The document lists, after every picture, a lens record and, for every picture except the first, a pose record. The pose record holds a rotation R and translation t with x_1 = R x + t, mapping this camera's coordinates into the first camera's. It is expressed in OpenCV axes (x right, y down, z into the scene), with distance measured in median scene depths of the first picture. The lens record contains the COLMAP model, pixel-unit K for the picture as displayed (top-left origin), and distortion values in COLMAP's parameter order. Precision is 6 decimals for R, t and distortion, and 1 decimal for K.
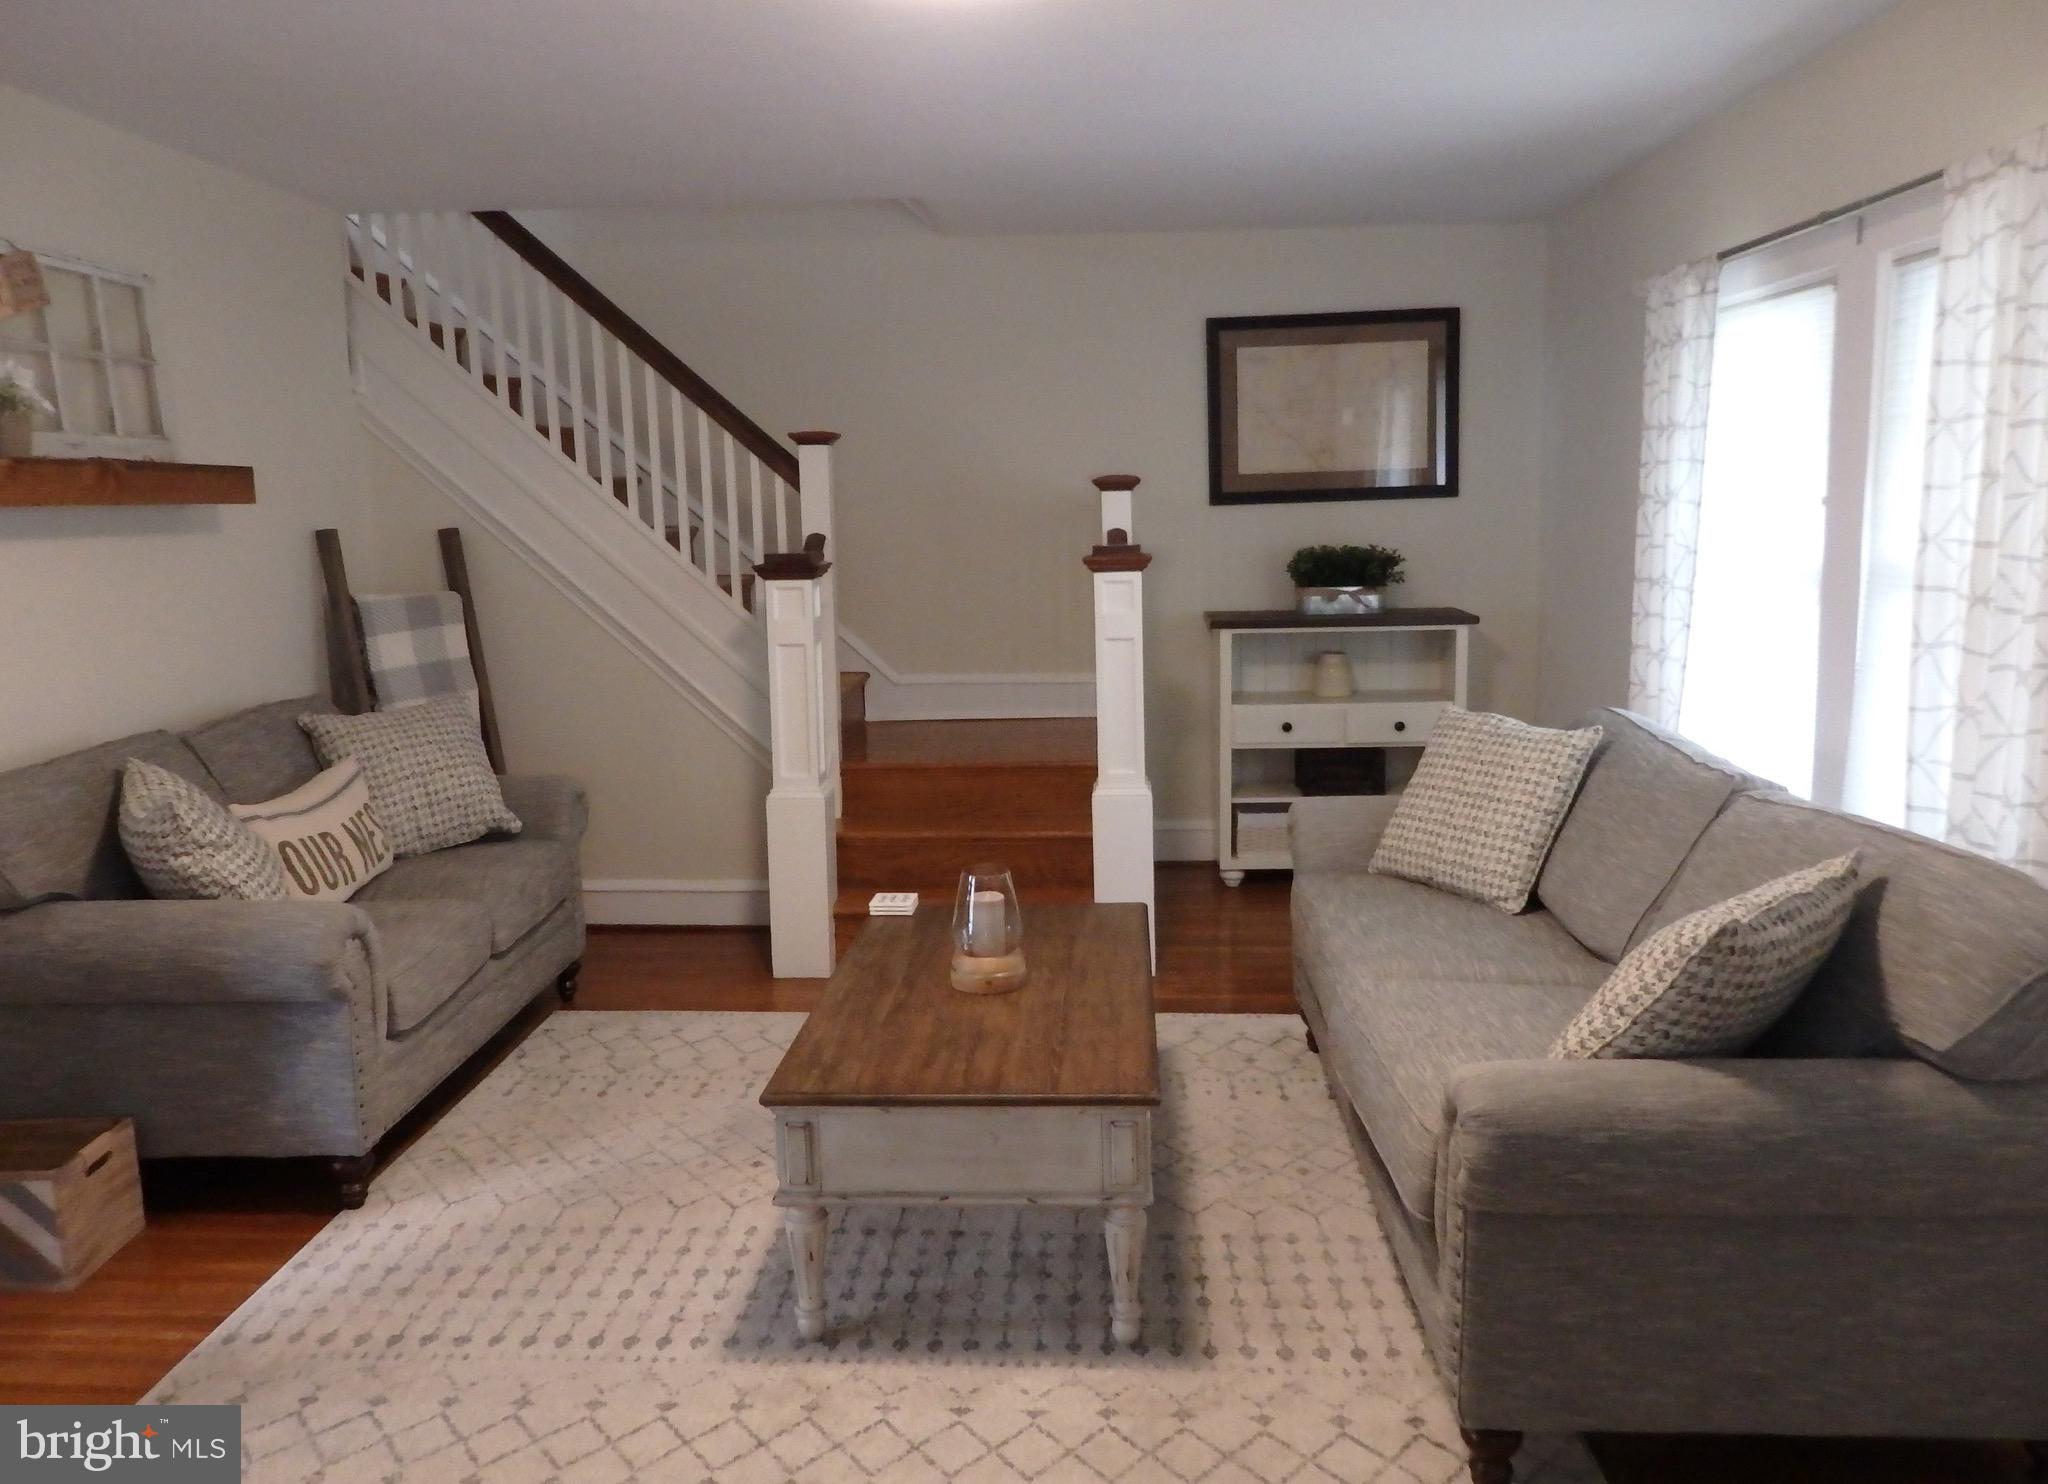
lens RADIAL K [[1534.1, 0, 1022.5], [0, 1534.1, 750.4], [0, 0, 1]] dist [-0.007011, 0.006279]
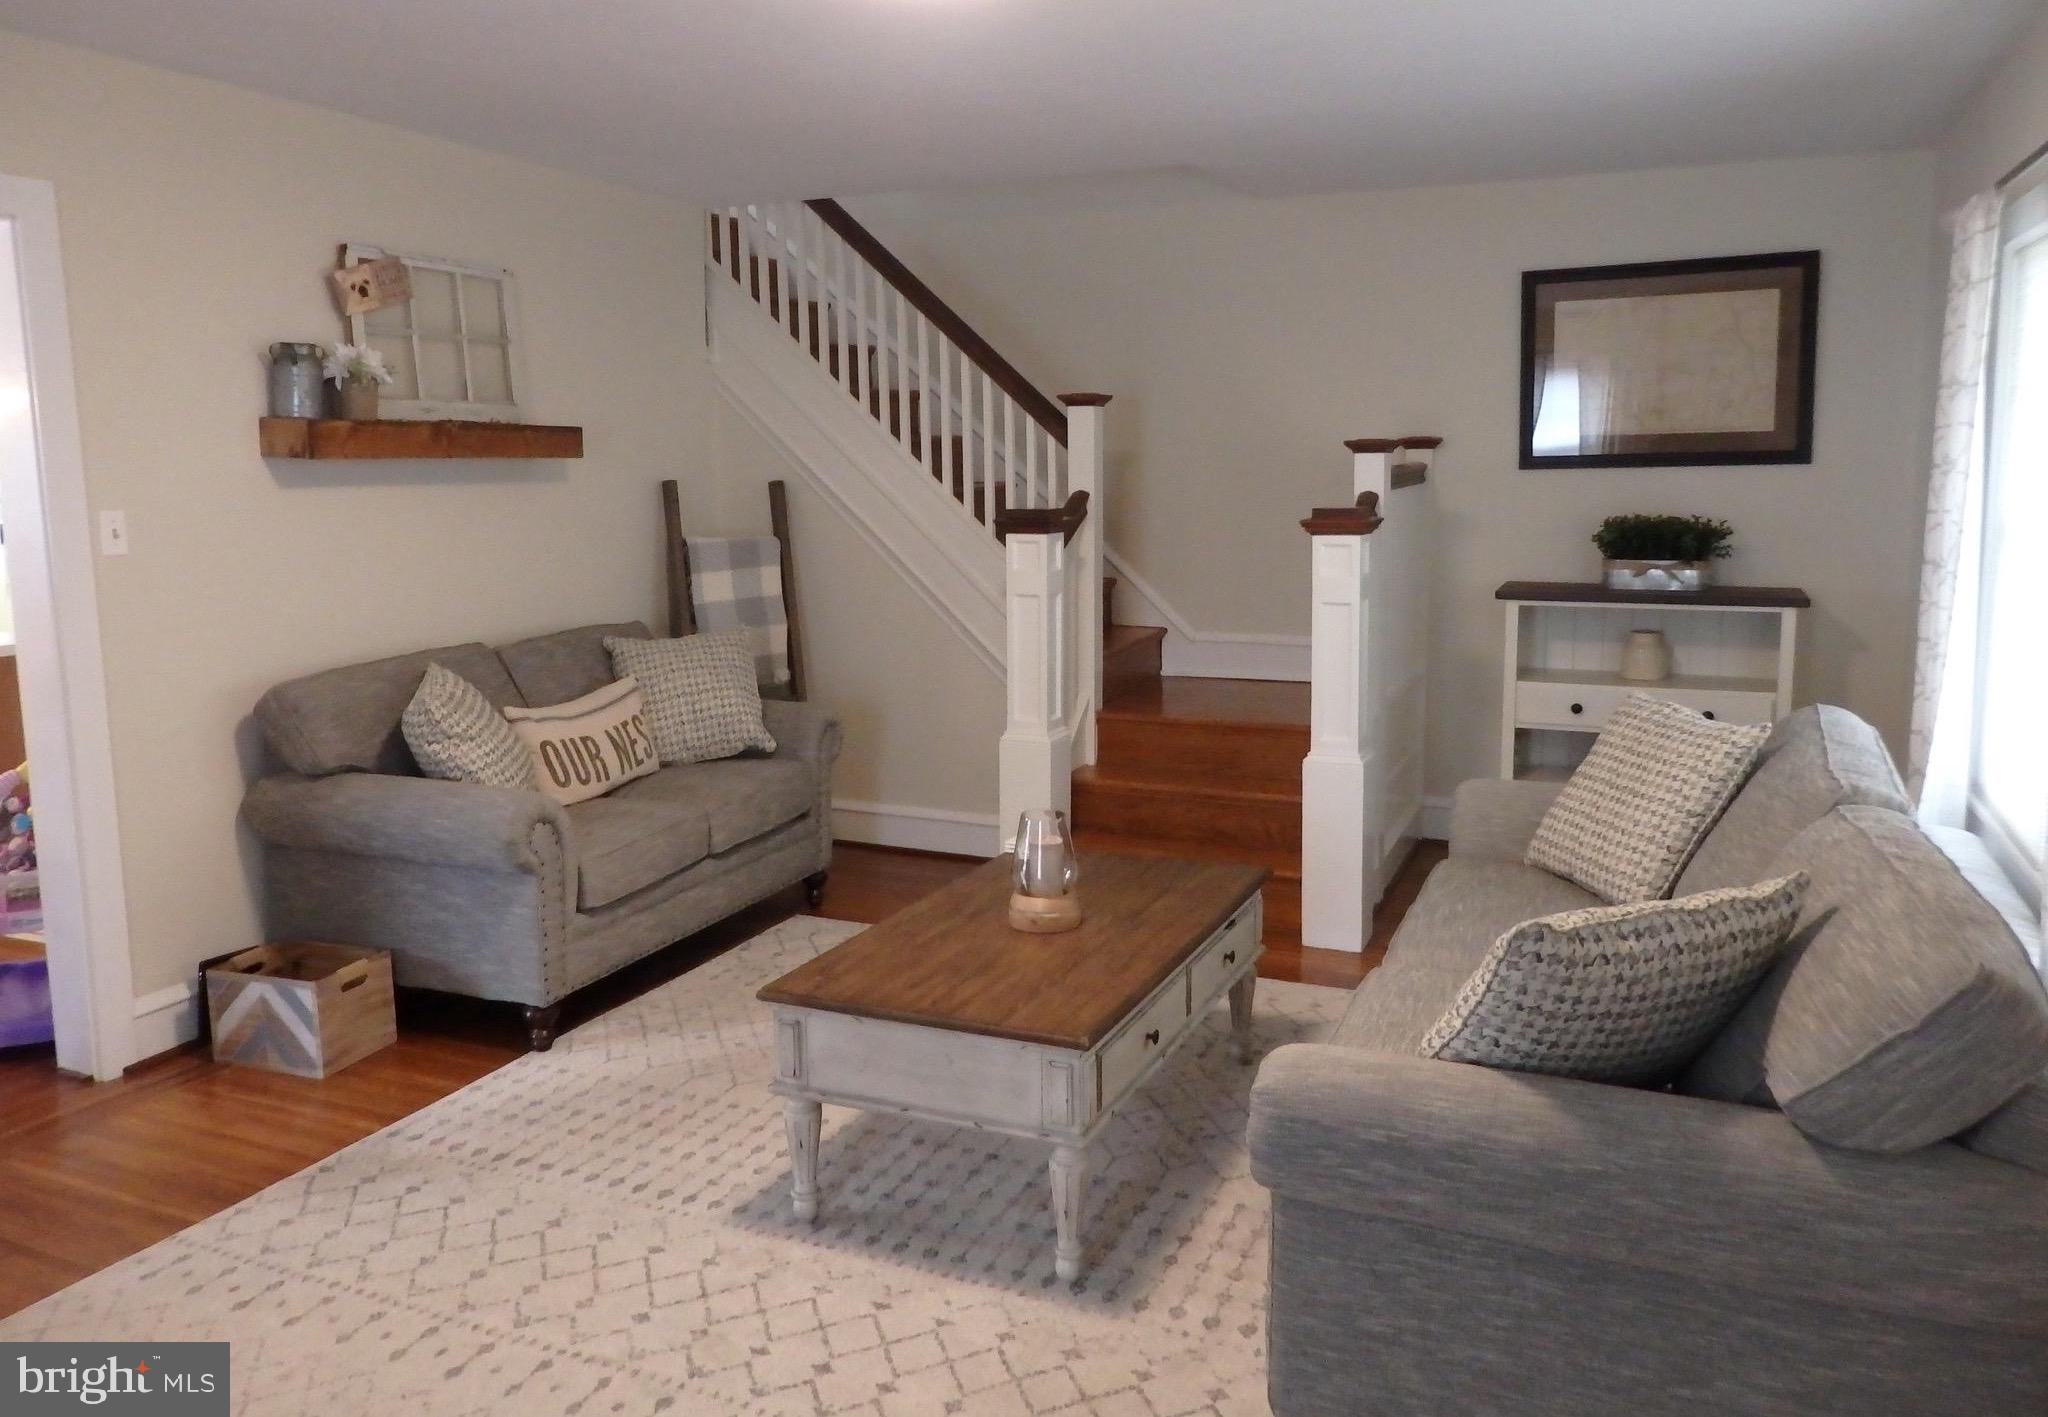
lens RADIAL K [[1546.8, 0, 1026.0], [0, 1546.8, 688.1], [0, 0, 1]] dist [0.004856, 0.001105]
pose [[0.930896, 0.063317, -0.359756, 0.319886], [-0.067998, 0.997685, -0.000357, -0.006866], [0.358900, 0.024795, 0.933046, 0.007653]]
